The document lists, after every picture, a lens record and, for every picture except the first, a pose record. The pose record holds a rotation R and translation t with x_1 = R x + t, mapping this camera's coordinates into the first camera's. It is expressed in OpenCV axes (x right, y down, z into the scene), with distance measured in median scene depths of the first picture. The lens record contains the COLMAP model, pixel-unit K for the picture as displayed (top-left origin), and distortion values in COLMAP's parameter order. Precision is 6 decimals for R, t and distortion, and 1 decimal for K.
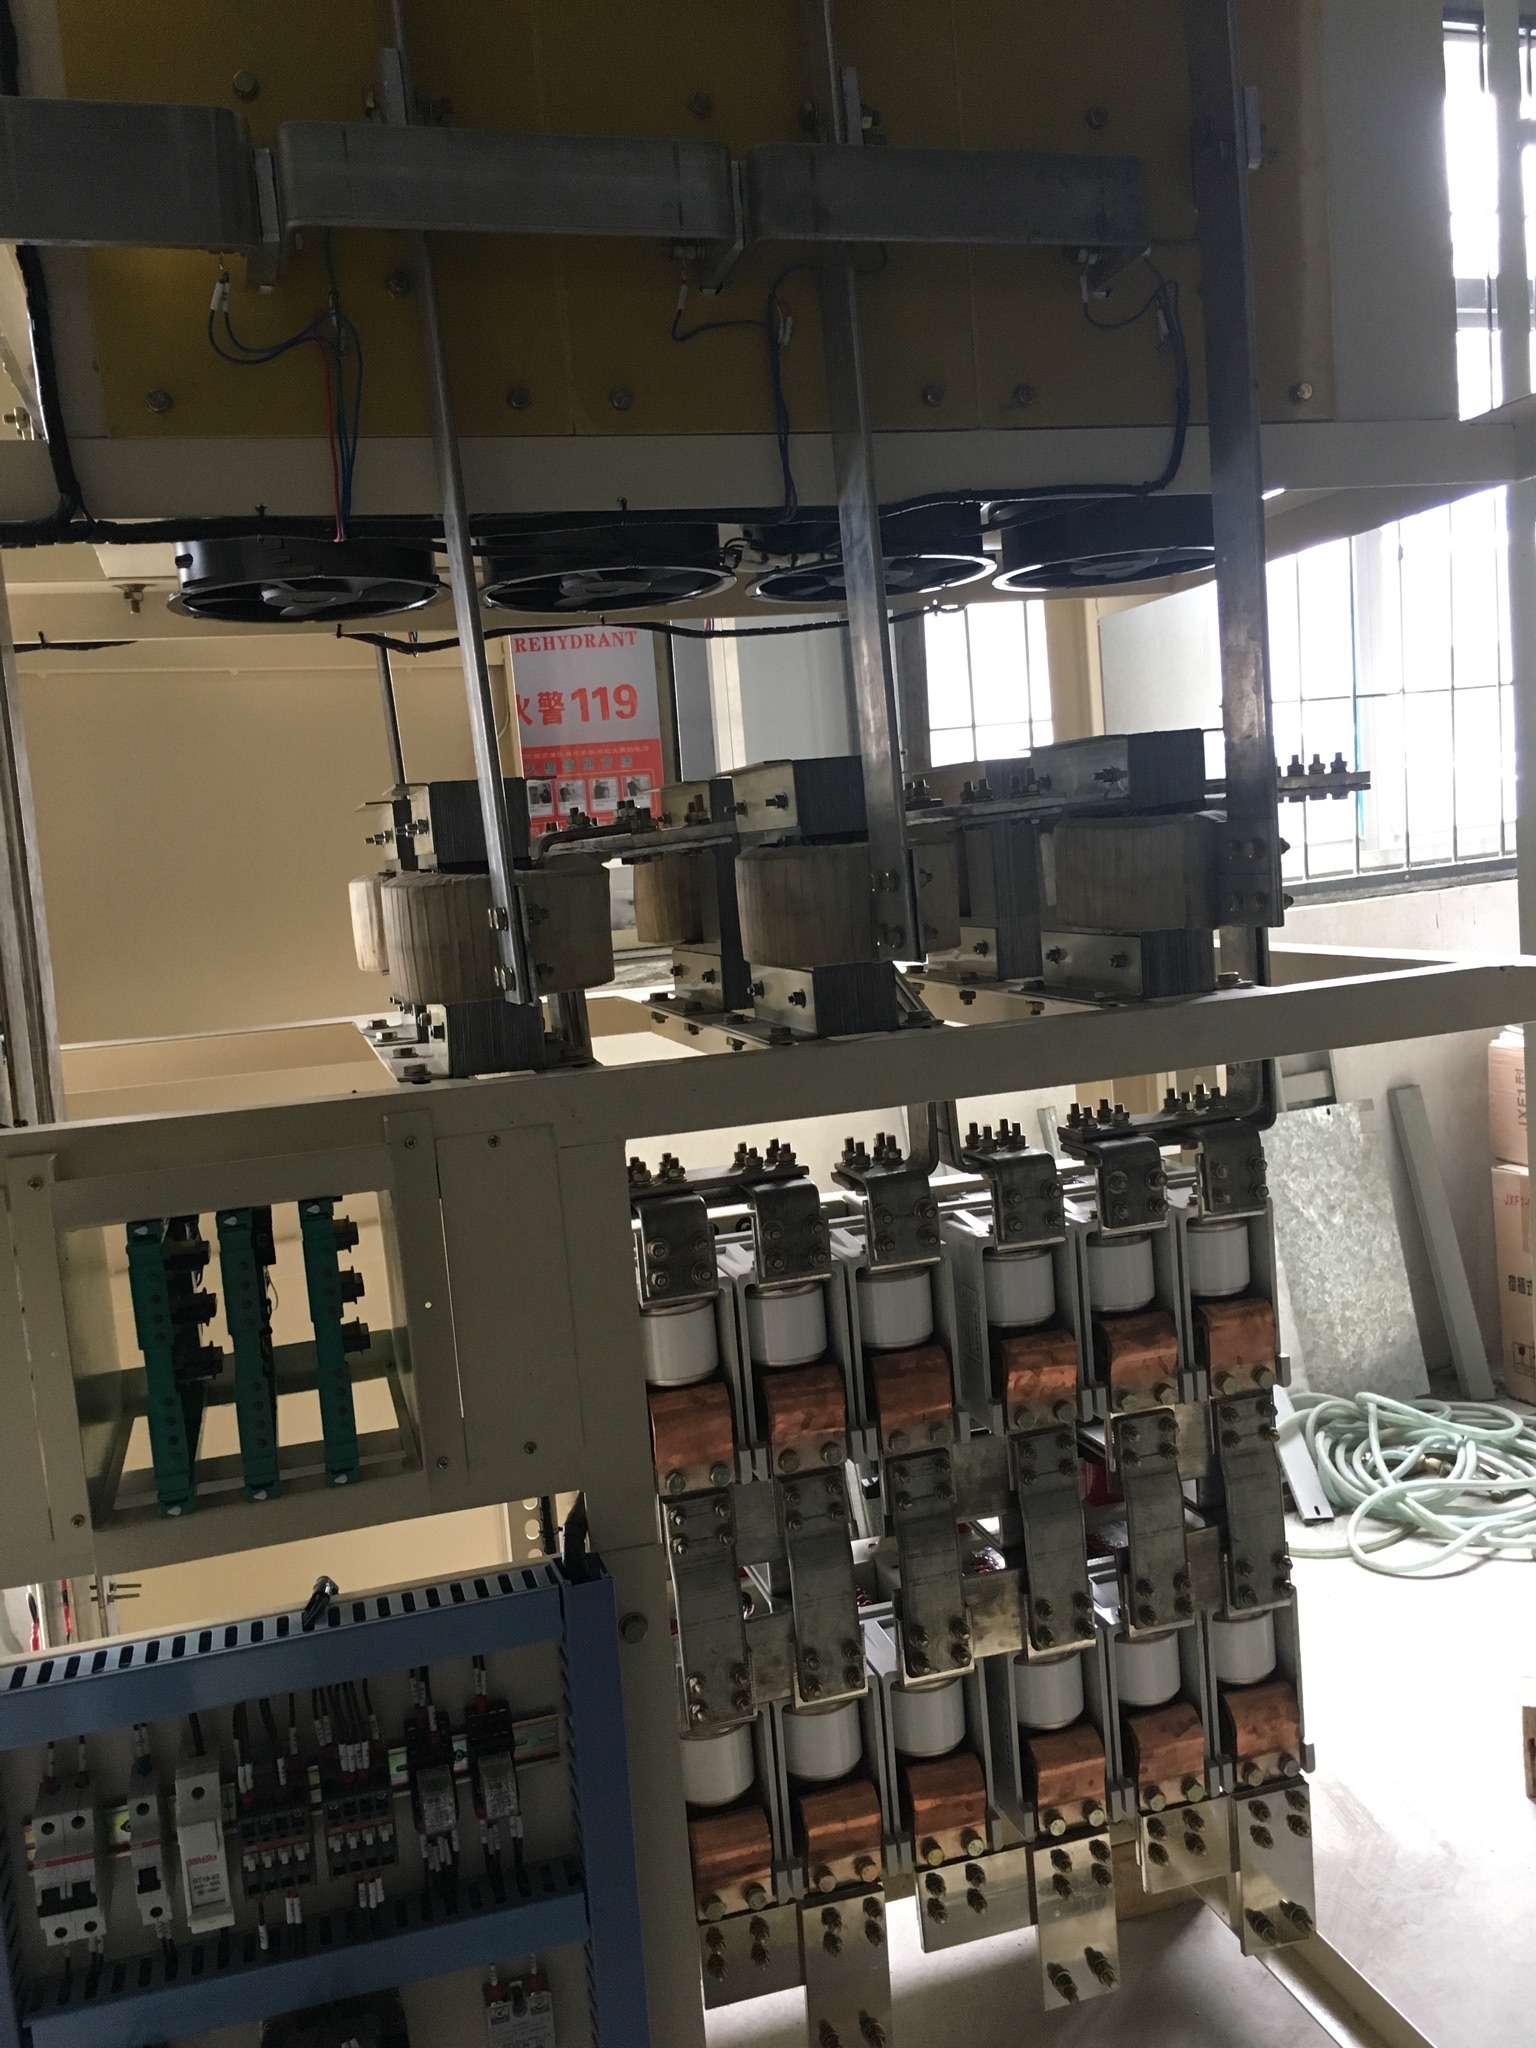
lens RADIAL K [[1769.7, 0, 776.5], [0, 1769.7, 1017.8], [0, 0, 1]] dist [0.093322, -0.133278]
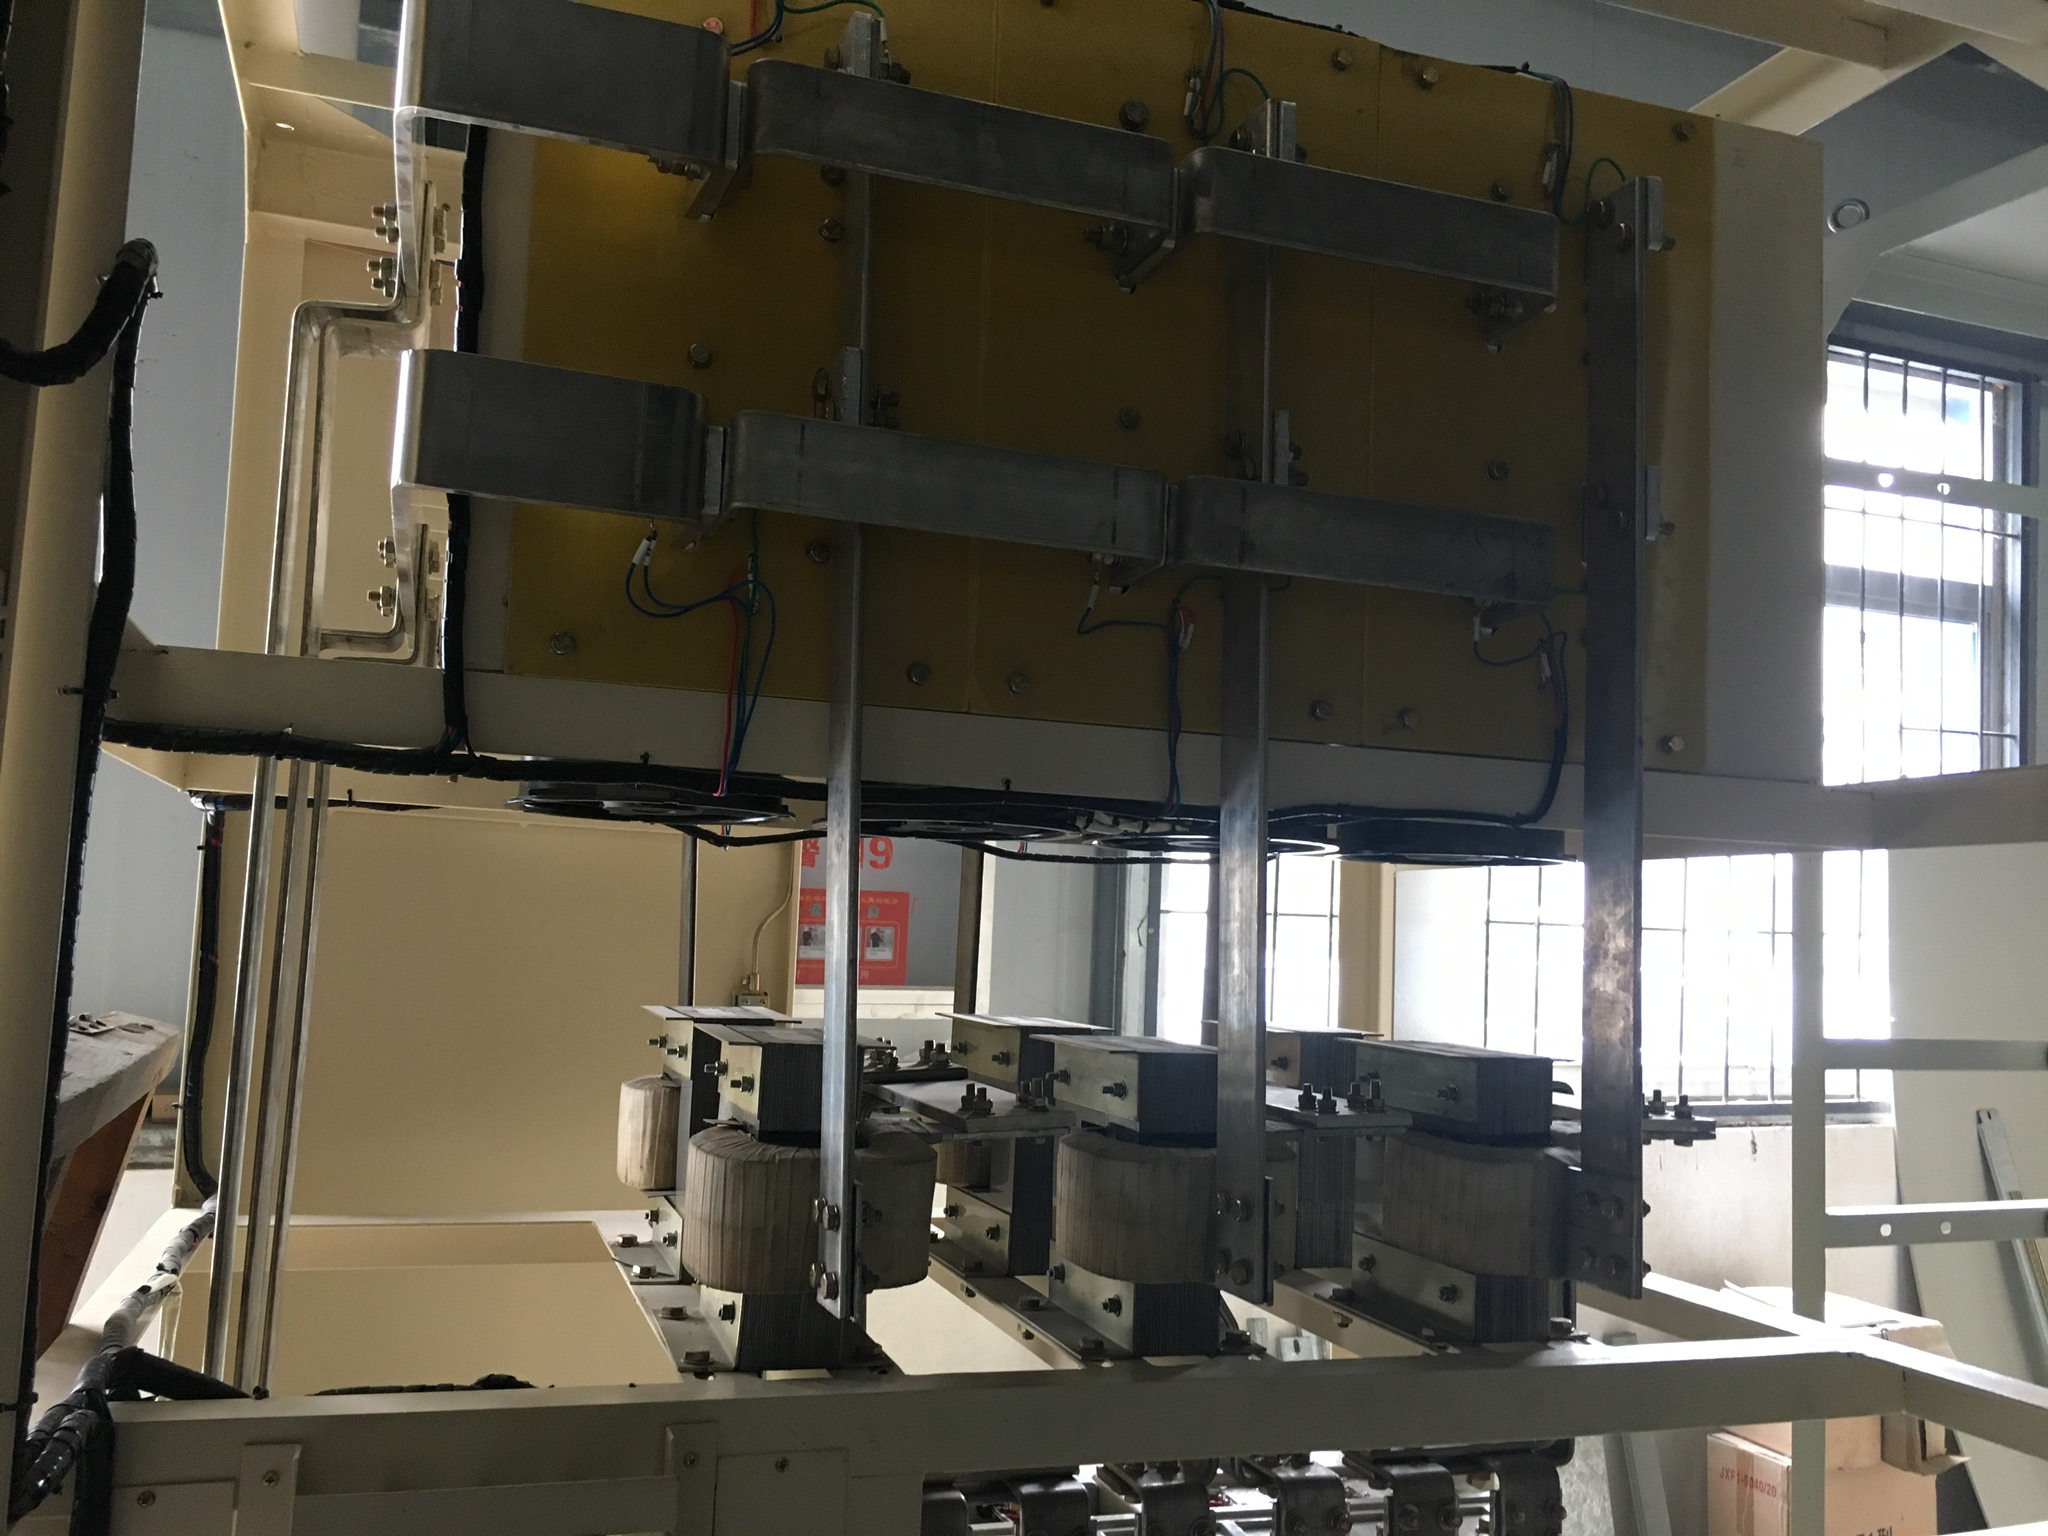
lens RADIAL K [[1769.7, 0, 1033.3], [0, 1769.7, 773.4], [0, 0, 1]] dist [0.093322, -0.133278]
pose [[0.991560, 0.124967, 0.034515, -0.083389], [-0.116227, 0.974801, -0.190406, -0.086867], [-0.057439, 0.184787, 0.981099, 0.034231]]
